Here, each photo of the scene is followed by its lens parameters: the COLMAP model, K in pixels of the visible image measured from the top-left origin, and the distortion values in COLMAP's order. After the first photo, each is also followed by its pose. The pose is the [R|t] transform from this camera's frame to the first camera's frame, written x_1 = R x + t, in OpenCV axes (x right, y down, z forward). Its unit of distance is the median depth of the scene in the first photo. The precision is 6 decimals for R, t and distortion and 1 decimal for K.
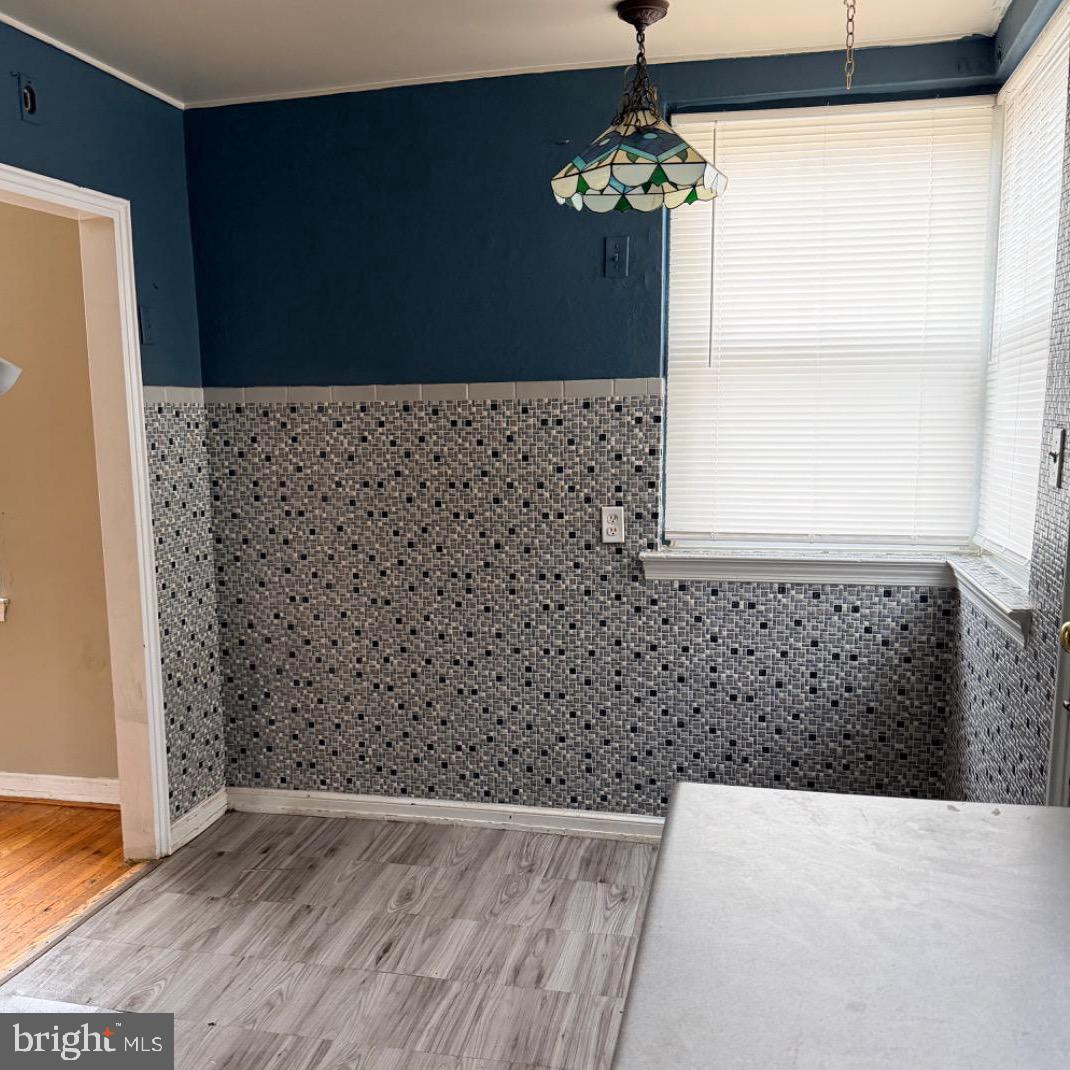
lens RADIAL K [[1066.2, 0, 533.6], [0, 1066.2, 554.6], [0, 0, 1]] dist [0.129609, -0.010077]
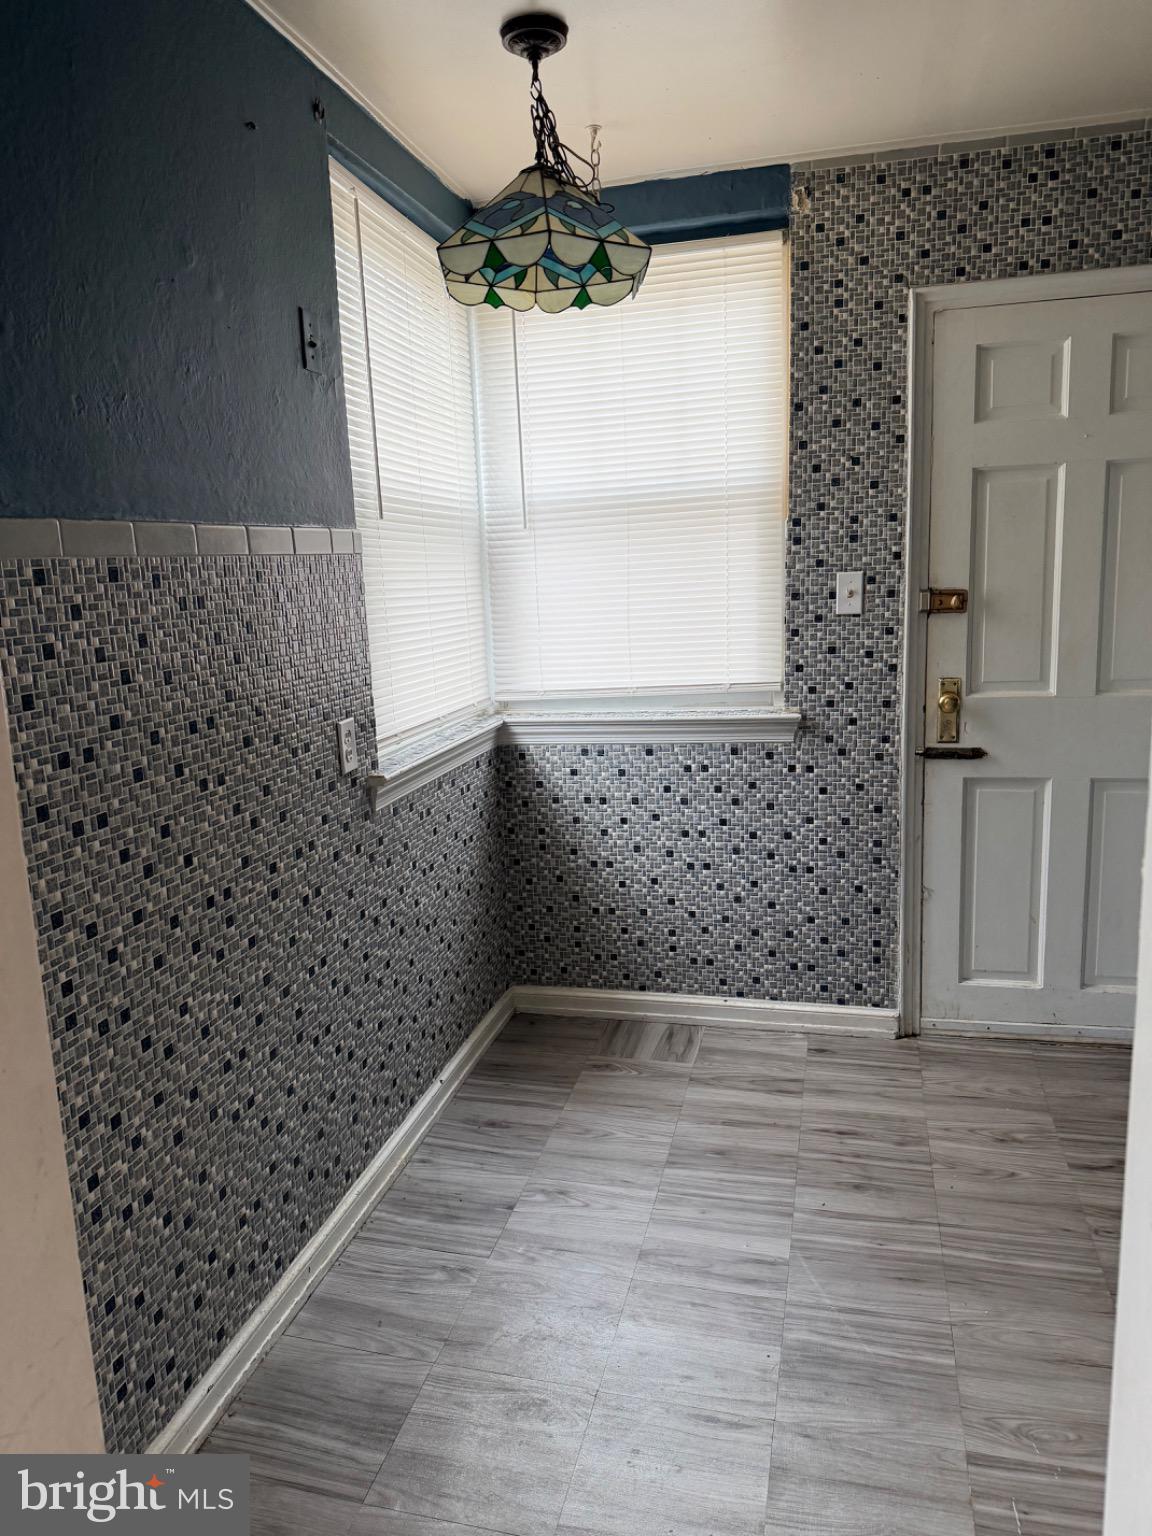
lens RADIAL K [[1079.9, 0, 576.0], [0, 1079.9, 768.0], [0, 0, 1]] dist [0.076140, -0.107172]
pose [[-0.001480, -0.171067, 0.985258, -0.576950], [0.184243, 0.968346, 0.168408, -0.098403], [-0.982880, 0.181776, 0.030085, 0.802340]]
